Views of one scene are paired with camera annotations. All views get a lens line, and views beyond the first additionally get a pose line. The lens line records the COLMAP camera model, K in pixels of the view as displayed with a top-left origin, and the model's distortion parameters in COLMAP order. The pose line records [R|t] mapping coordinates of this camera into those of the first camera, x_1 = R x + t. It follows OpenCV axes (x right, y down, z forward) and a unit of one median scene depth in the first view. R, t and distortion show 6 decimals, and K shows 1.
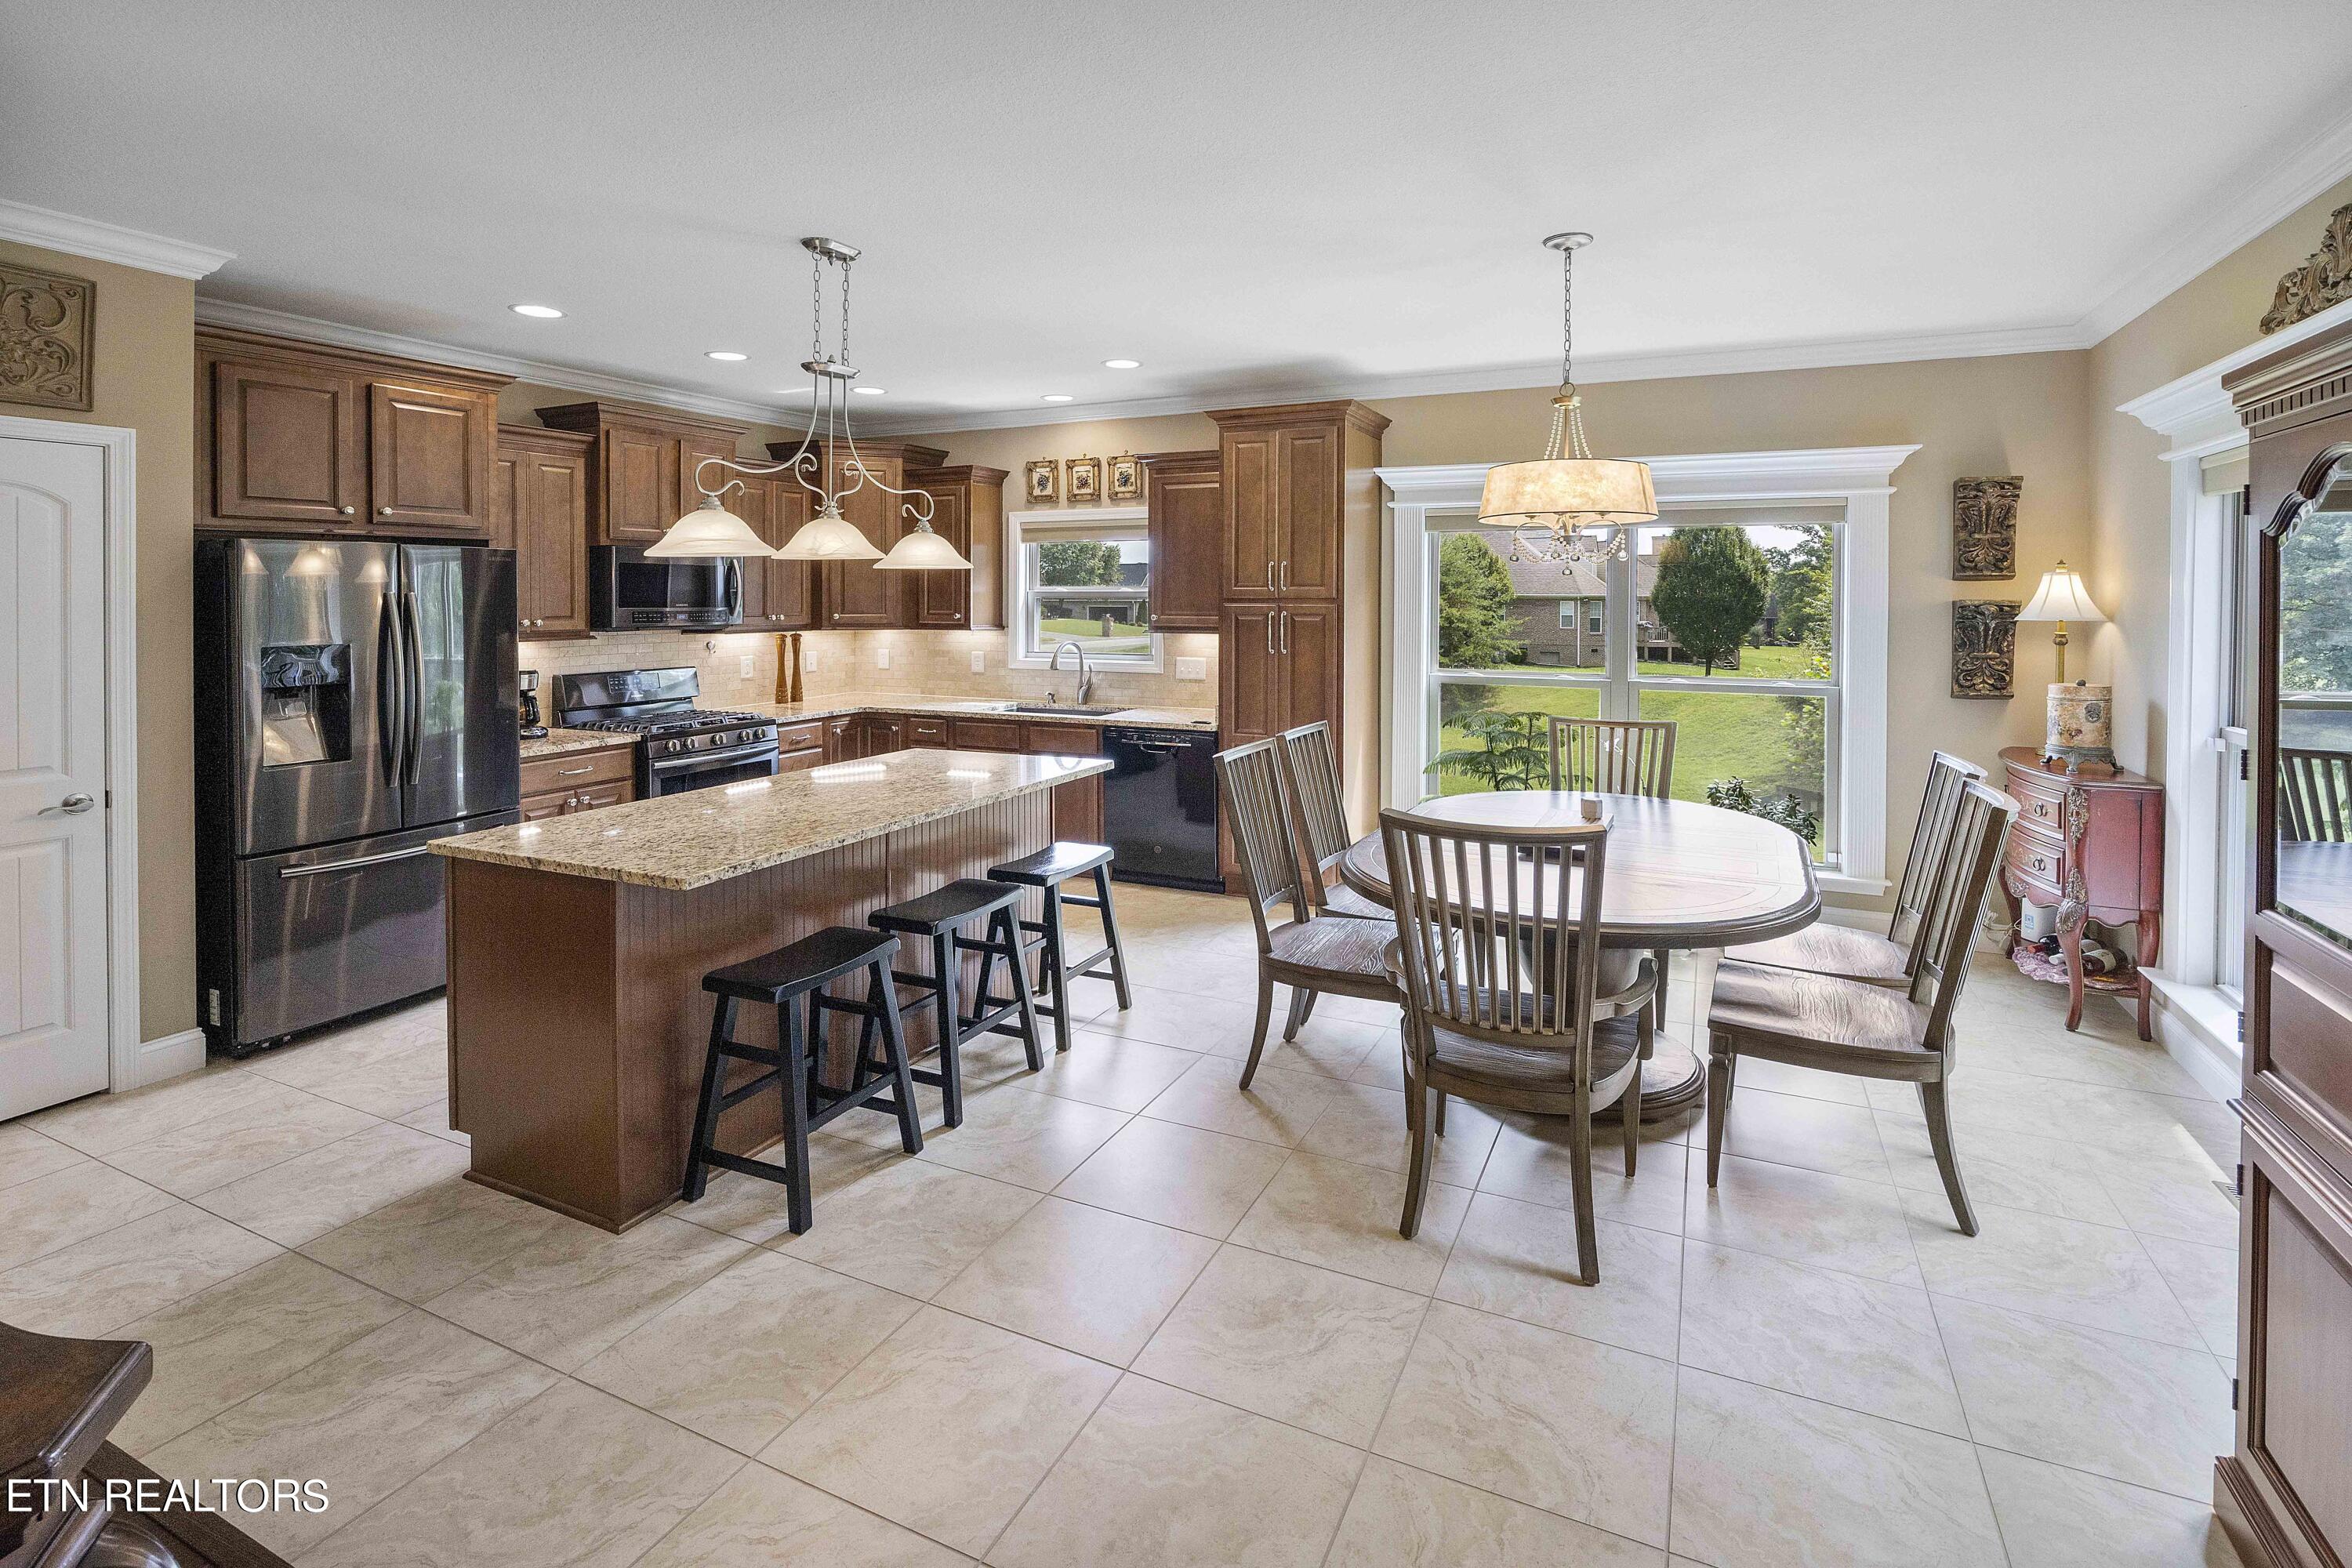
lens RADIAL K [[1073.0, 0, 1178.0], [0, 1073.0, 601.0], [0, 0, 1]] dist [-0.006643, 0.000715]
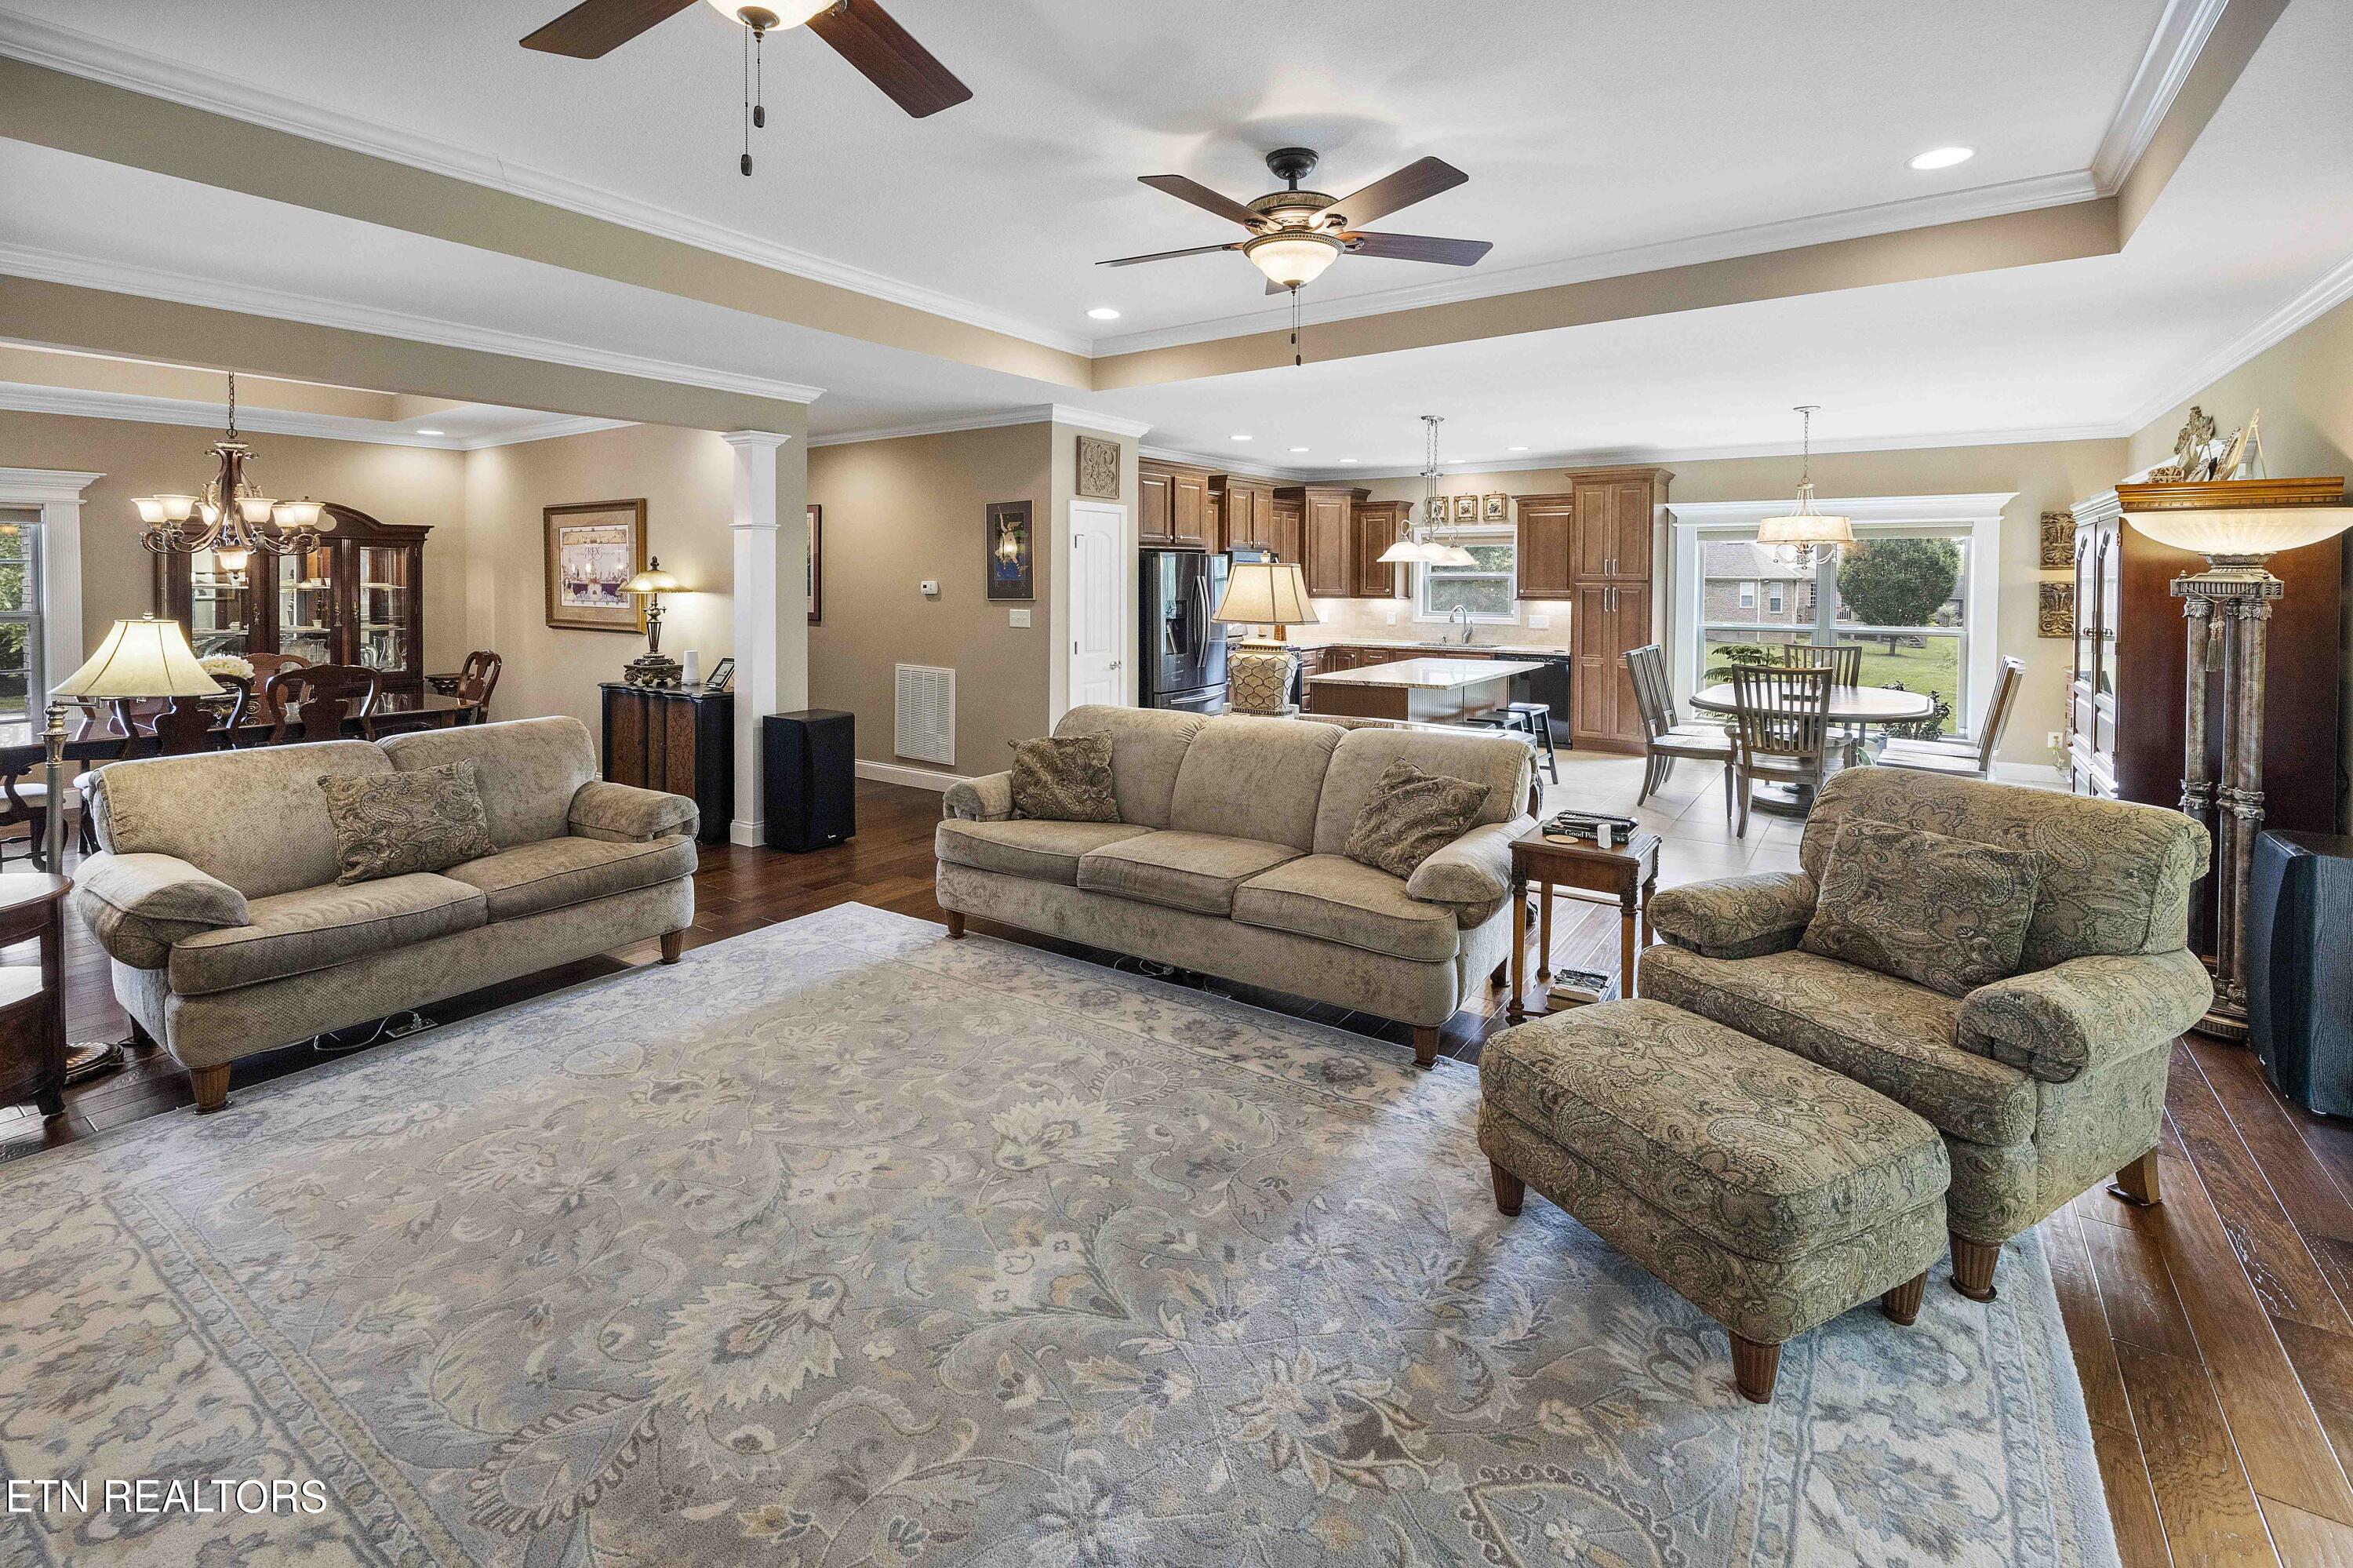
lens RADIAL K [[1034.9, 0, 1138.5], [0, 1034.9, 585.7], [0, 0, 1]] dist [0.000004, 0.000066]
pose [[0.983971, 0.002545, -0.178311, -0.311644], [-0.002324, 0.999996, 0.001453, 0.005234], [0.178314, -0.001015, 0.983973, -0.686706]]
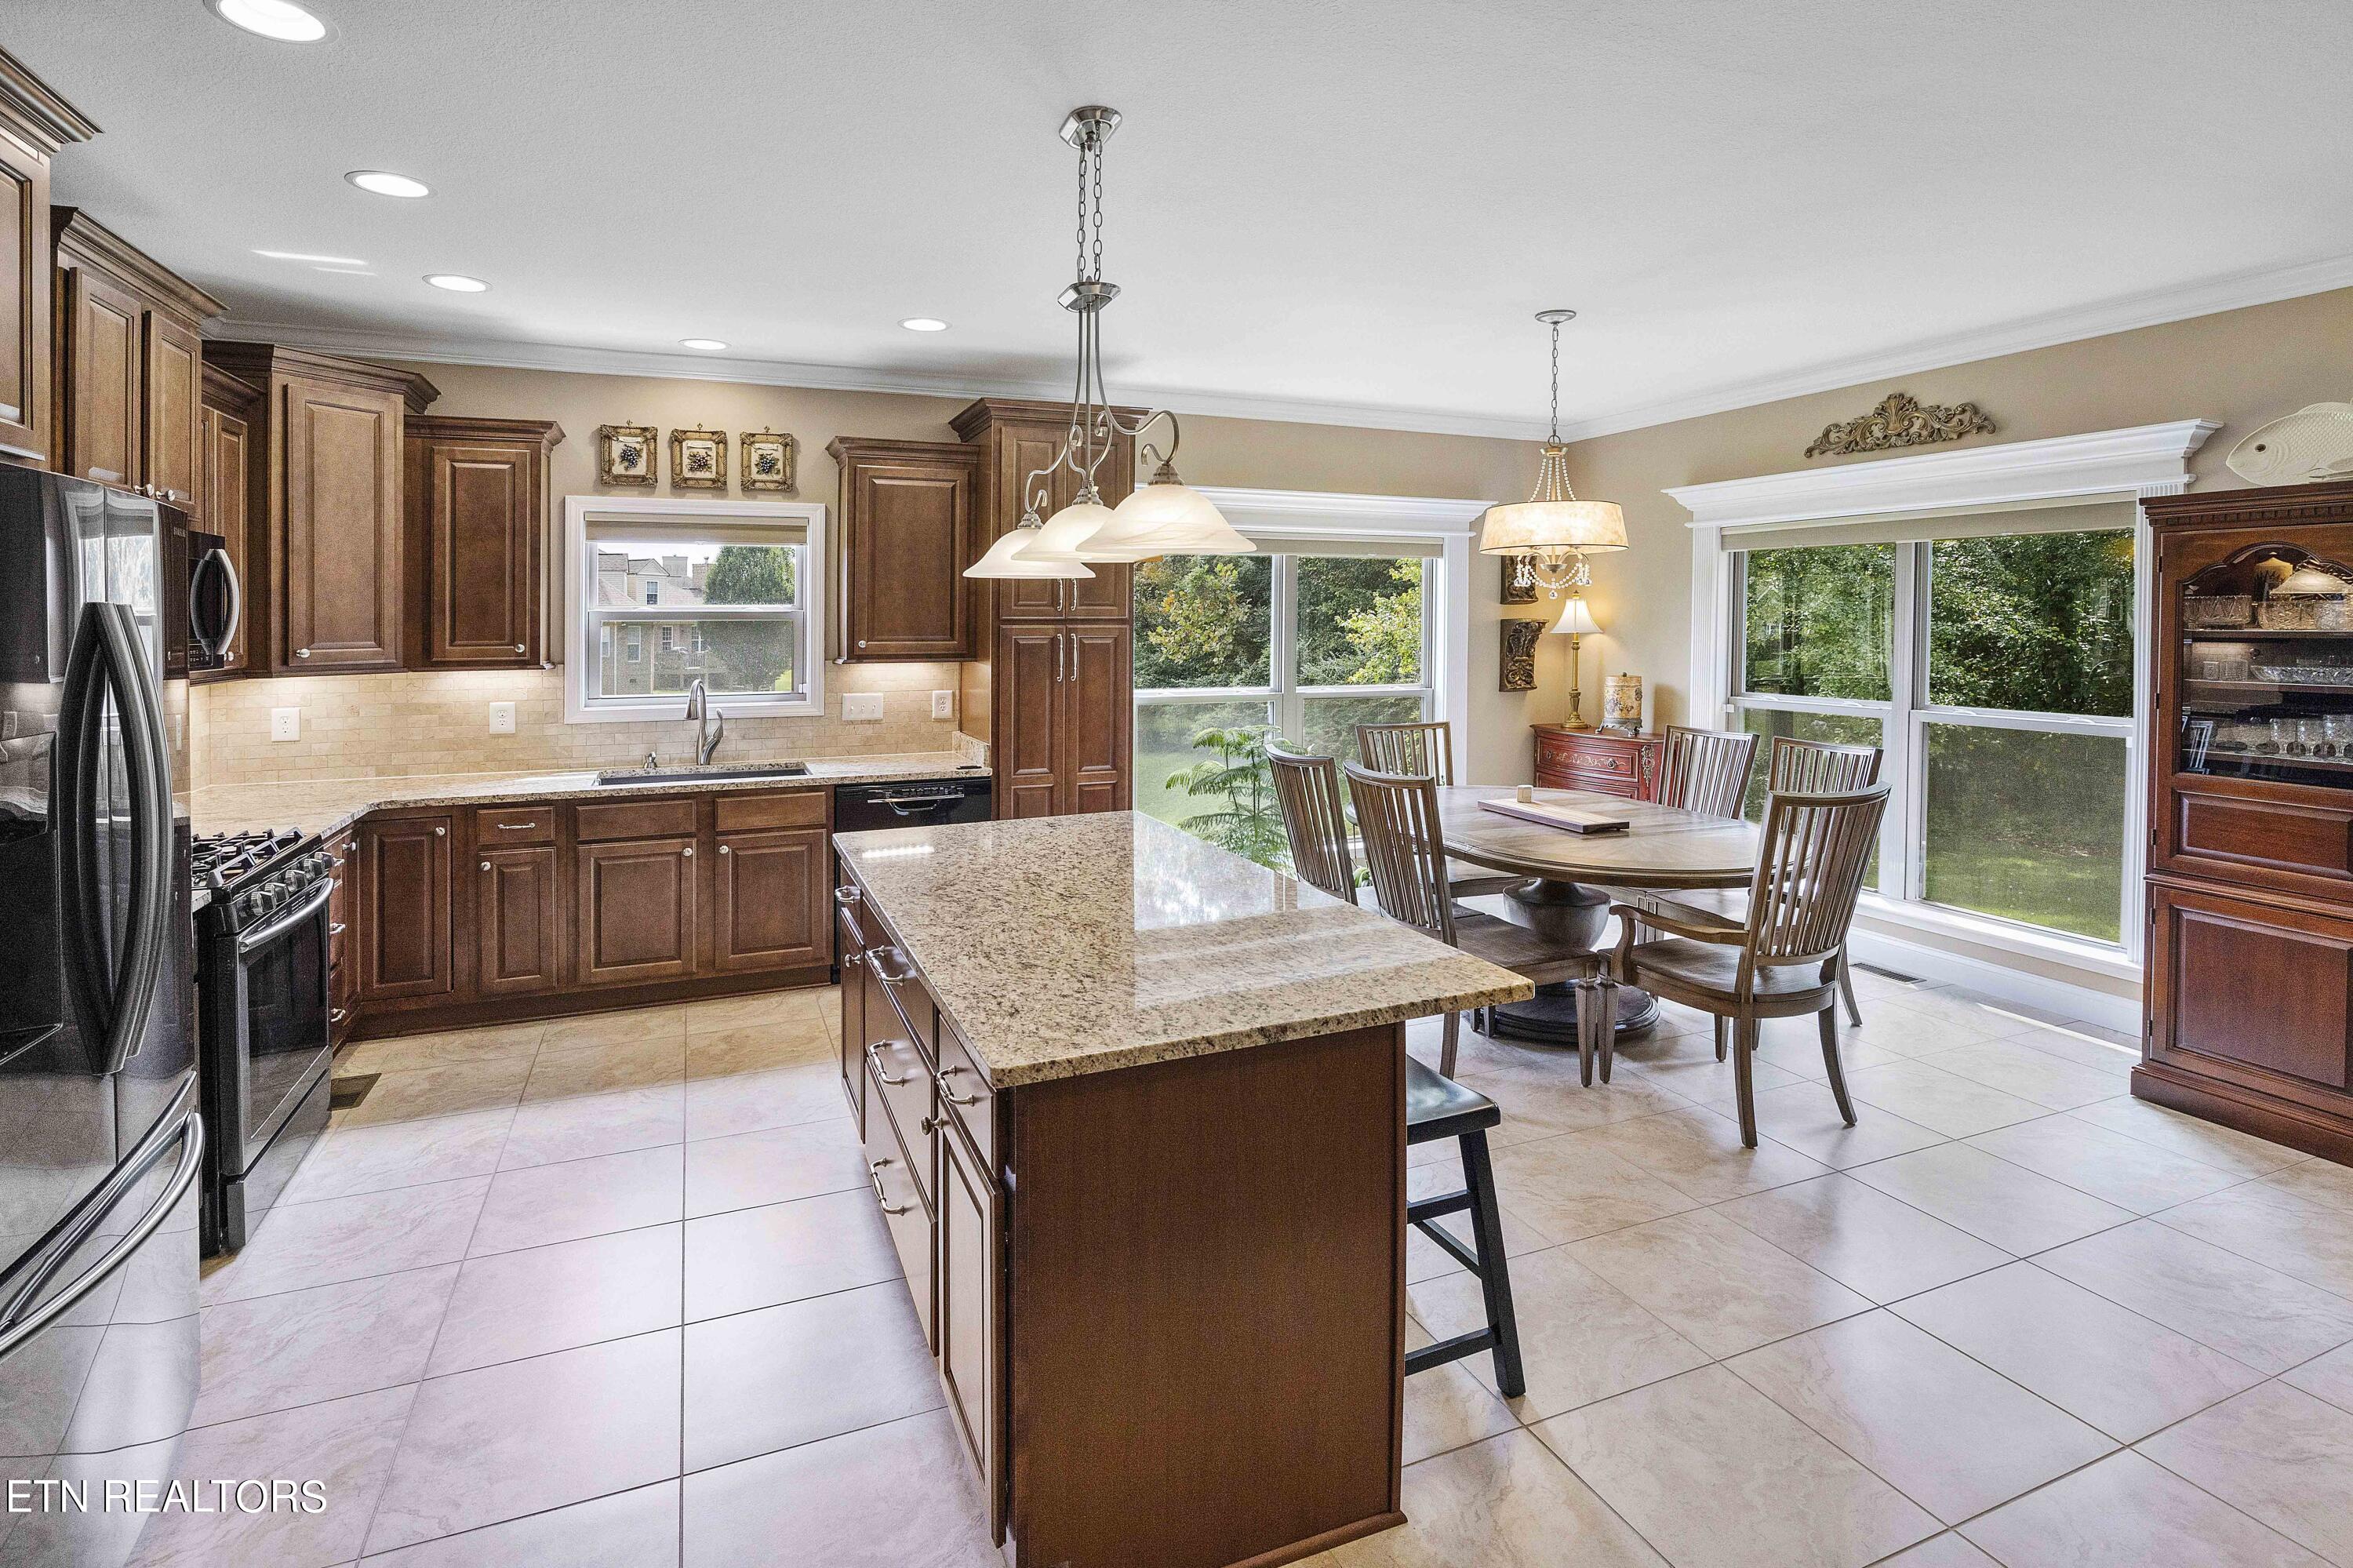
lens RADIAL K [[1169.5, 0, 1134.6], [0, 1169.5, 631.7], [0, 0, 1]] dist [-0.001804, 0.001490]
pose [[0.686363, -0.011084, 0.727175, -0.485573], [0.006495, 0.999937, 0.009110, -0.000377], [-0.727230, -0.001530, 0.686392, 0.243689]]
